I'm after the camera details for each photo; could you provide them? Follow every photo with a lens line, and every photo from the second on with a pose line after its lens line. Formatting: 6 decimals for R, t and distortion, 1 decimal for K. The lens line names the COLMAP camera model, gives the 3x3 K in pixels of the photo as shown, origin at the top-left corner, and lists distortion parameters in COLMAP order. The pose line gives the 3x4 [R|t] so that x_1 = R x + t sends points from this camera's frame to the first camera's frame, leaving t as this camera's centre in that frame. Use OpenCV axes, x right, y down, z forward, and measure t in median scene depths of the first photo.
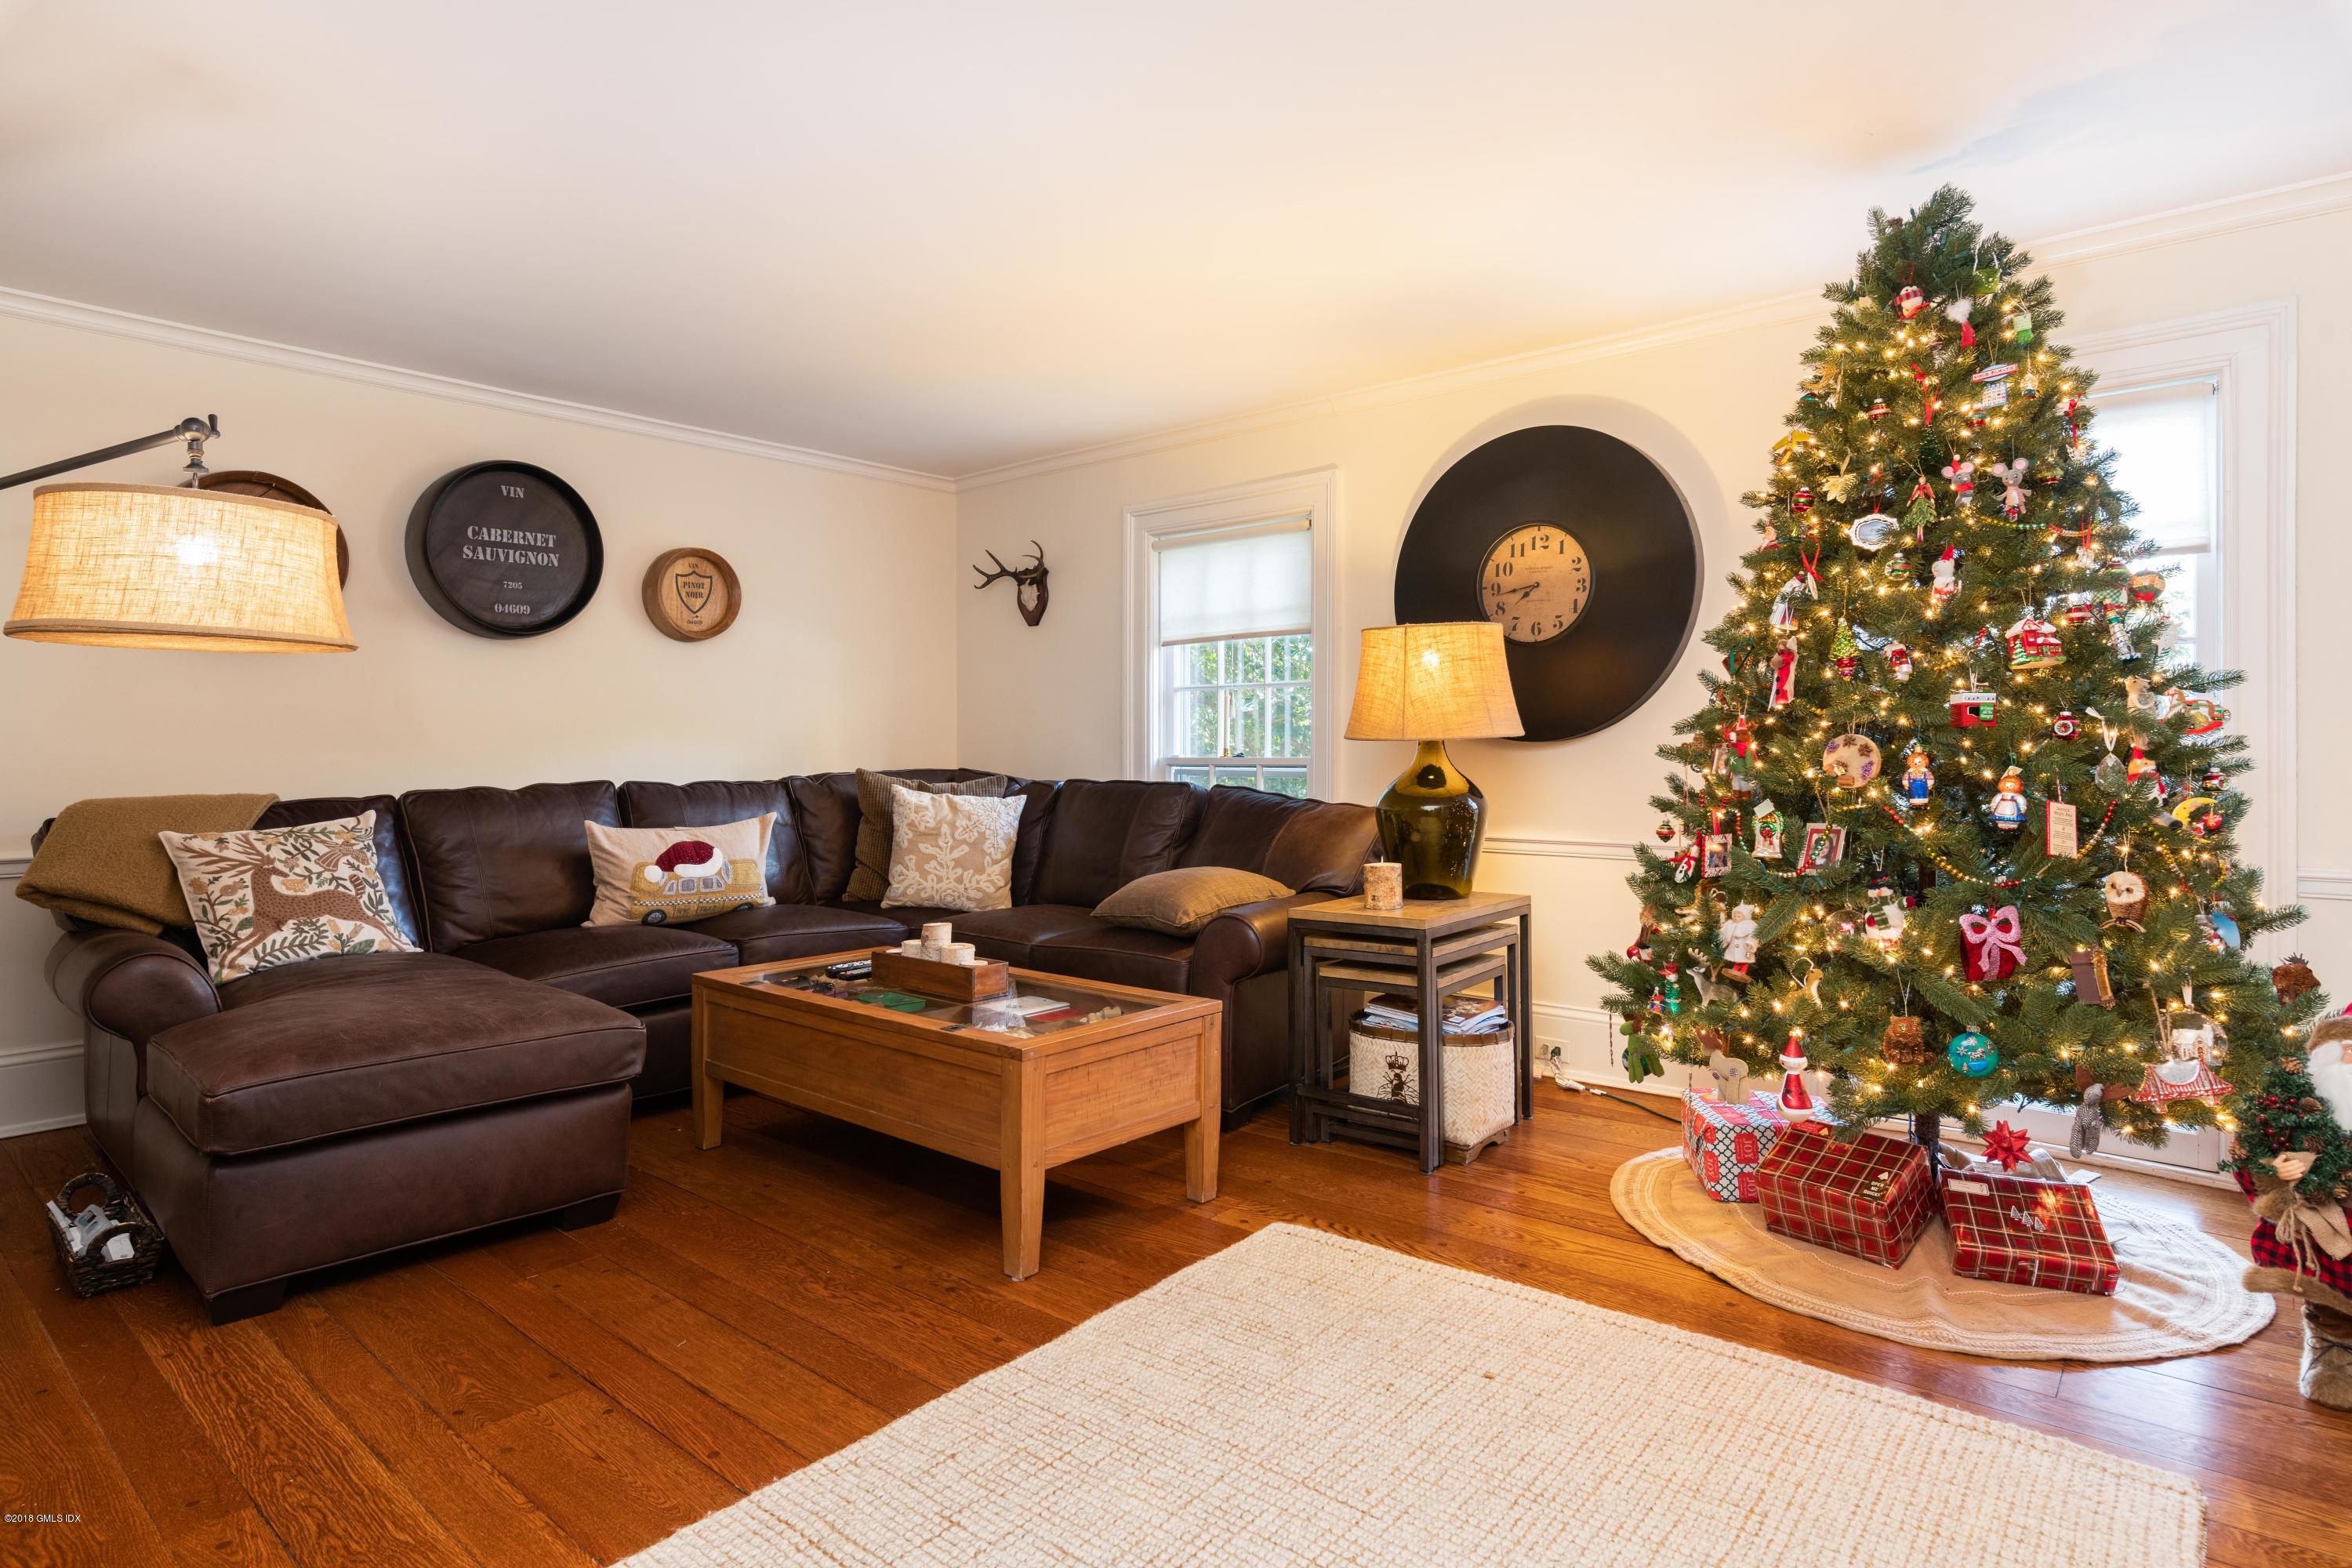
lens RADIAL K [[1269.7, 0, 1178.5], [0, 1269.7, 704.0], [0, 0, 1]] dist [0.000098, -0.000187]
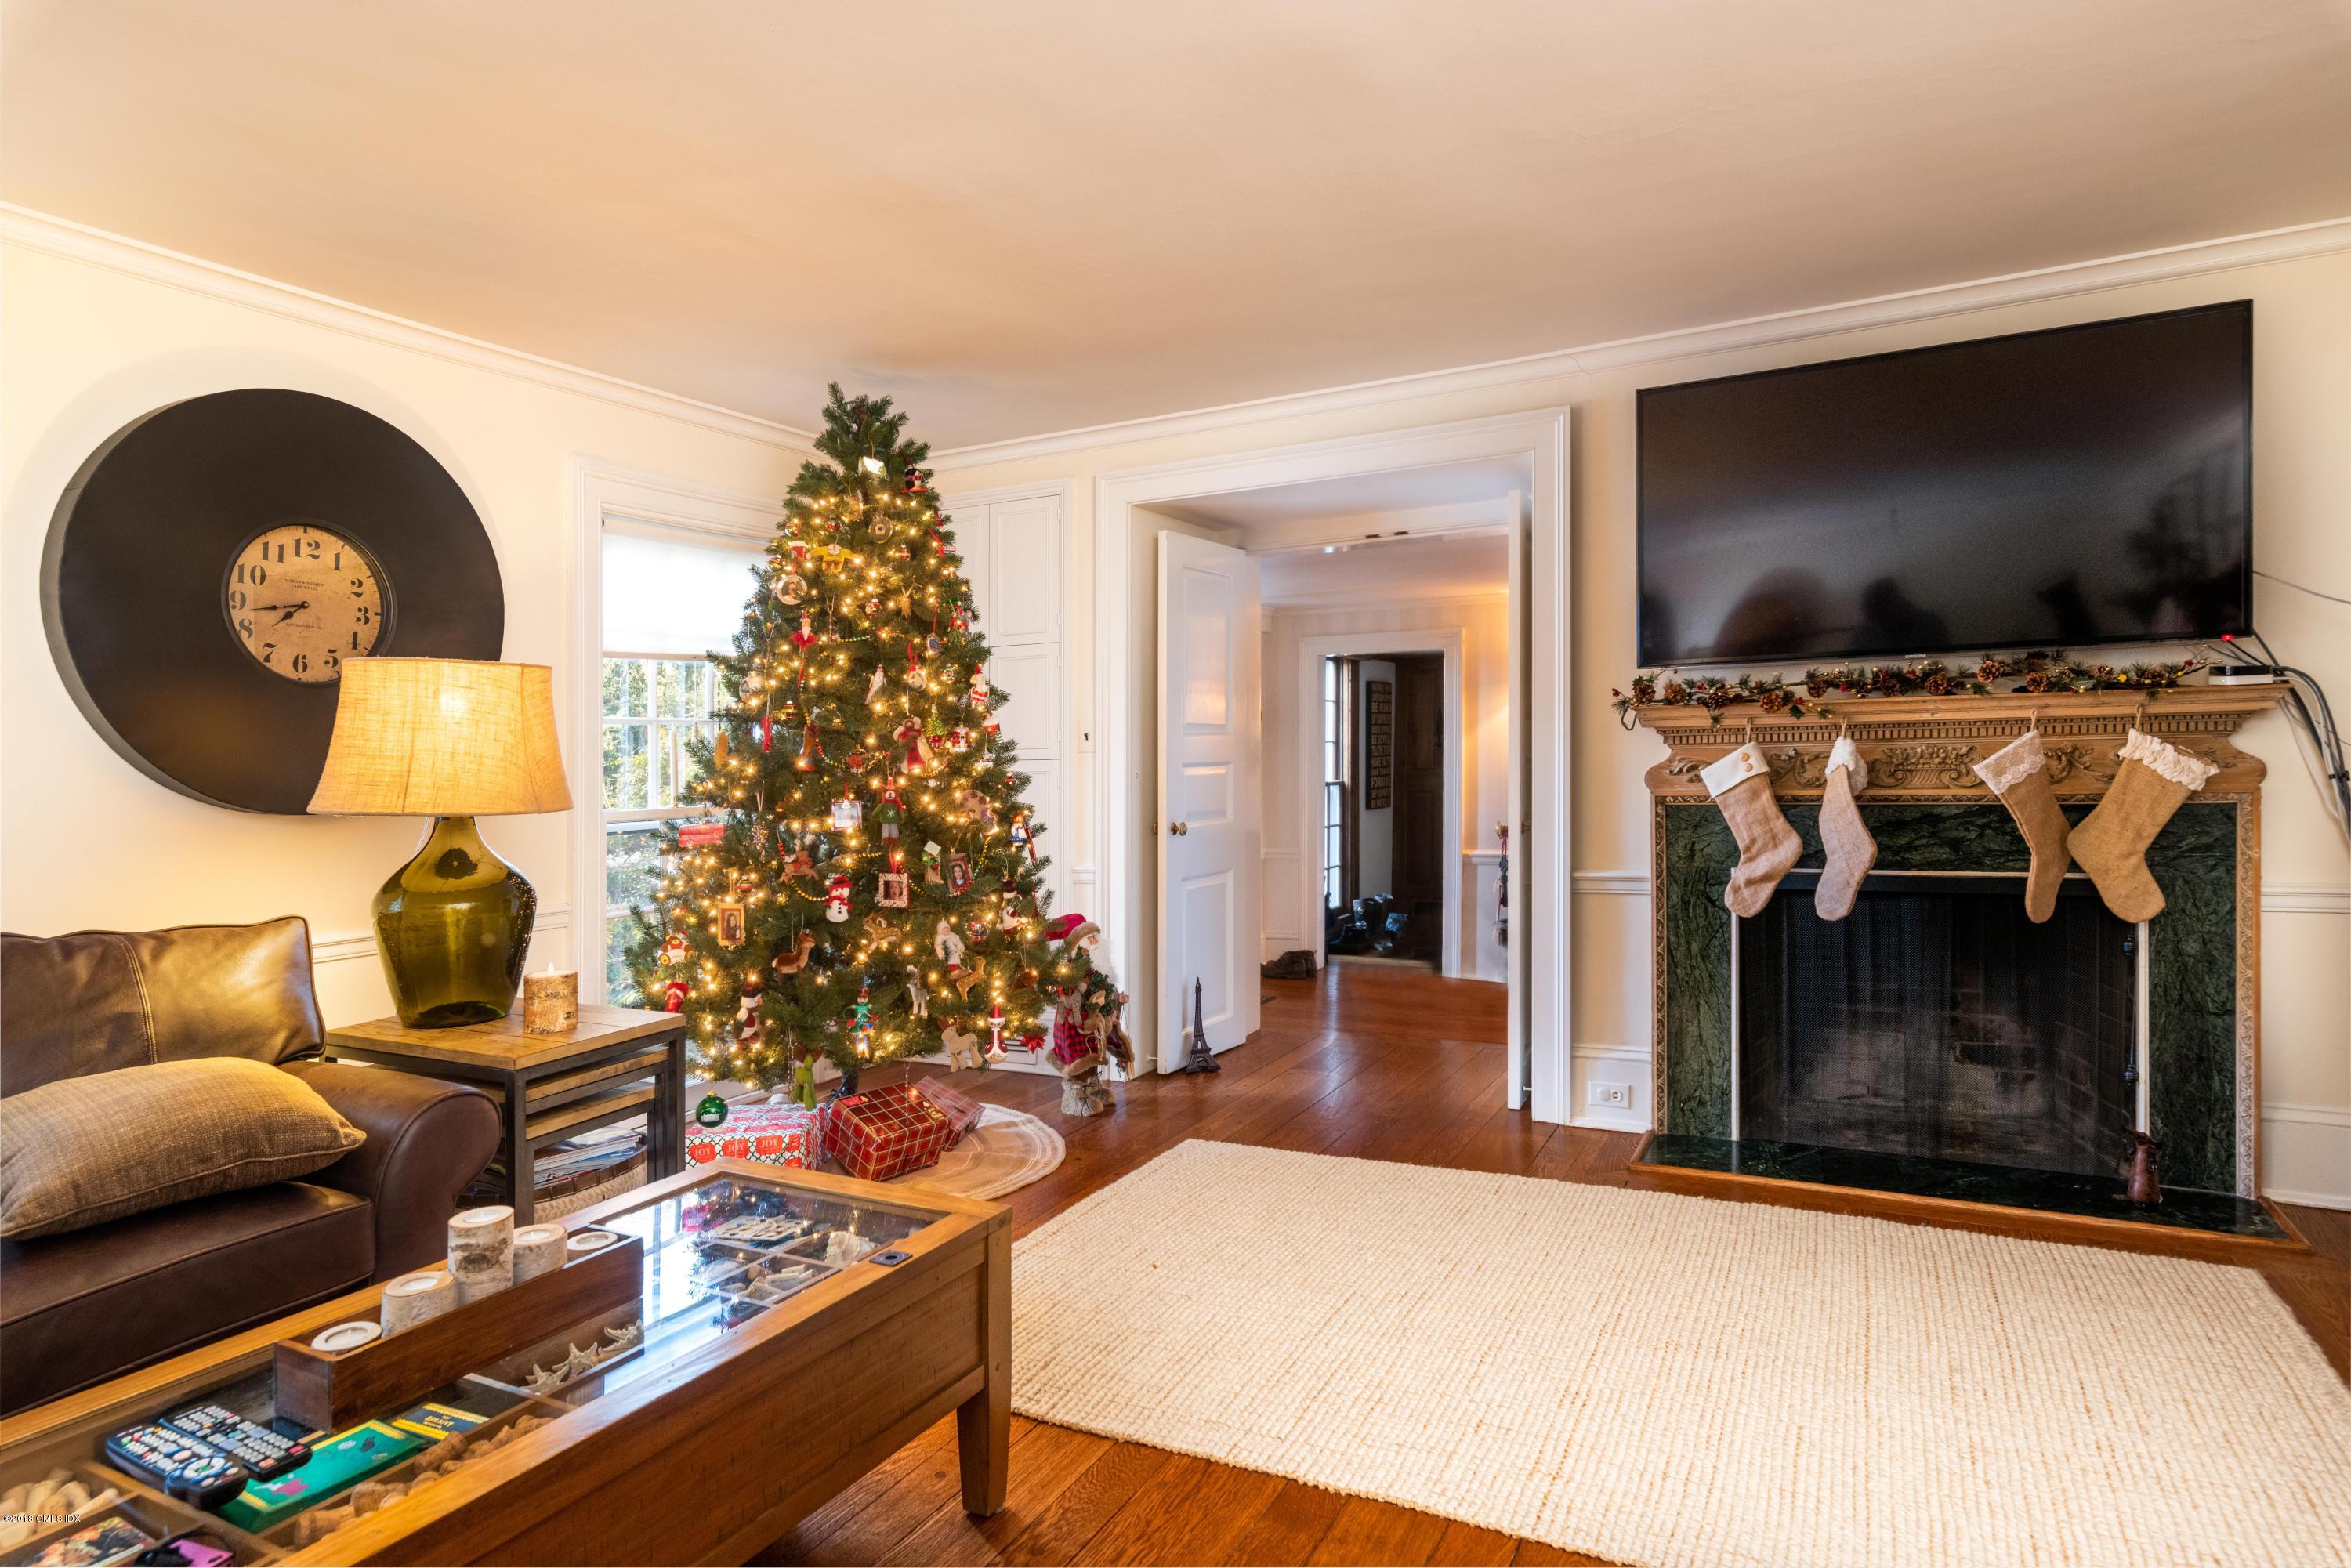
lens RADIAL K [[1298.7, 0, 1175.5], [0, 1298.7, 784.0], [0, 0, 1]] dist [-0.000657, -0.000377]
pose [[-0.229379, -0.009580, 0.973290, -0.635389], [-0.002113, 0.999954, 0.009345, 0.002938], [-0.973335, 0.000087, -0.229388, 0.752503]]
